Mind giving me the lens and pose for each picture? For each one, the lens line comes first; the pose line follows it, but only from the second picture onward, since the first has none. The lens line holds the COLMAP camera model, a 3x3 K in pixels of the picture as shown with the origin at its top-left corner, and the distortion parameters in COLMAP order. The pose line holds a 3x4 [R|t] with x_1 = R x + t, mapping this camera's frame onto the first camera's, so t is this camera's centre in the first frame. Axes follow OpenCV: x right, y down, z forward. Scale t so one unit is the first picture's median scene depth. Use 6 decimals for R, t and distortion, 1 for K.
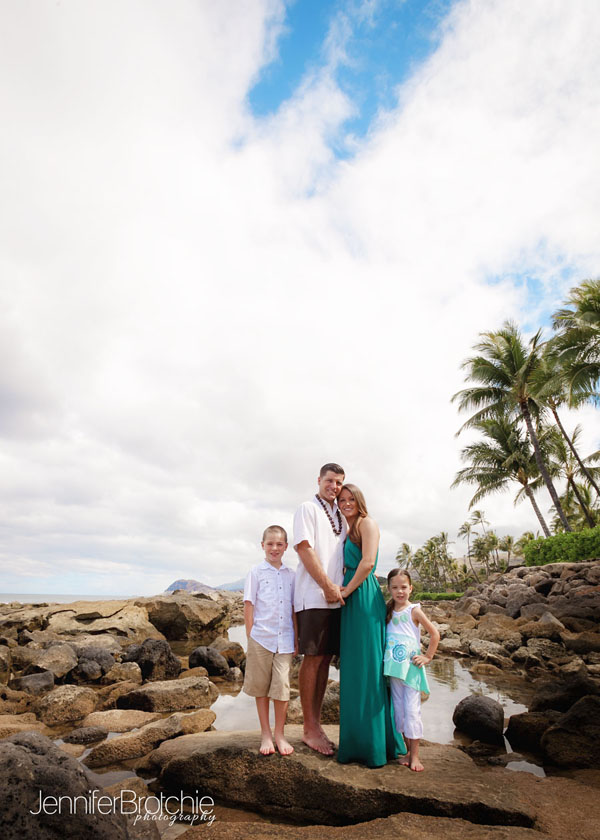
lens RADIAL K [[544.8, 0, 302.6], [0, 544.8, 451.7], [0, 0, 1]] dist [0.020667, 0.001127]
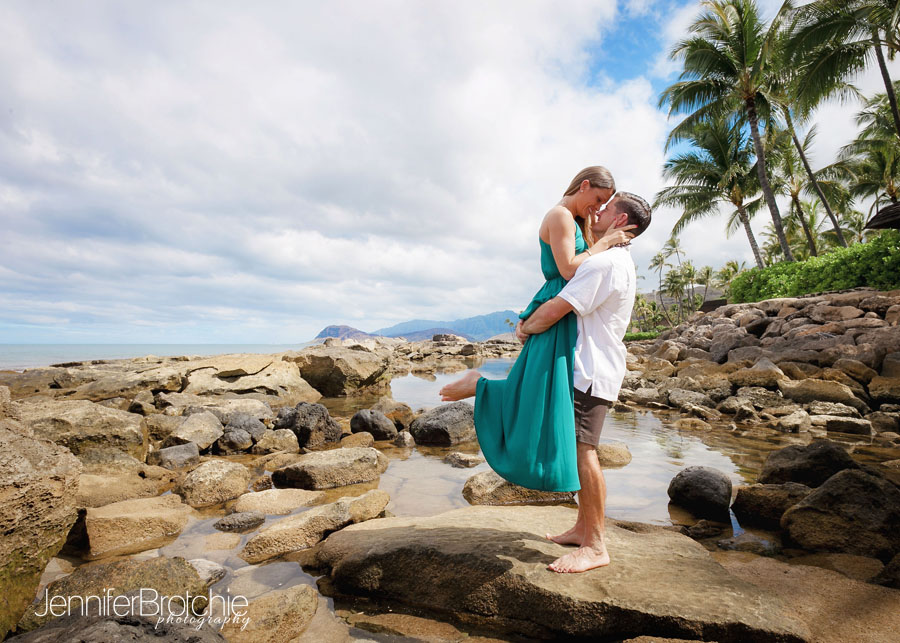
lens RADIAL K [[583.7, 0, 450.0], [0, 583.7, 321.5], [0, 0, 1]] dist [0.020667, 0.001127]
pose [[0.999512, -0.028829, -0.011988, -0.029528], [0.030879, 0.969503, 0.243126, 0.000754], [0.004613, -0.243378, 0.969921, 0.120228]]
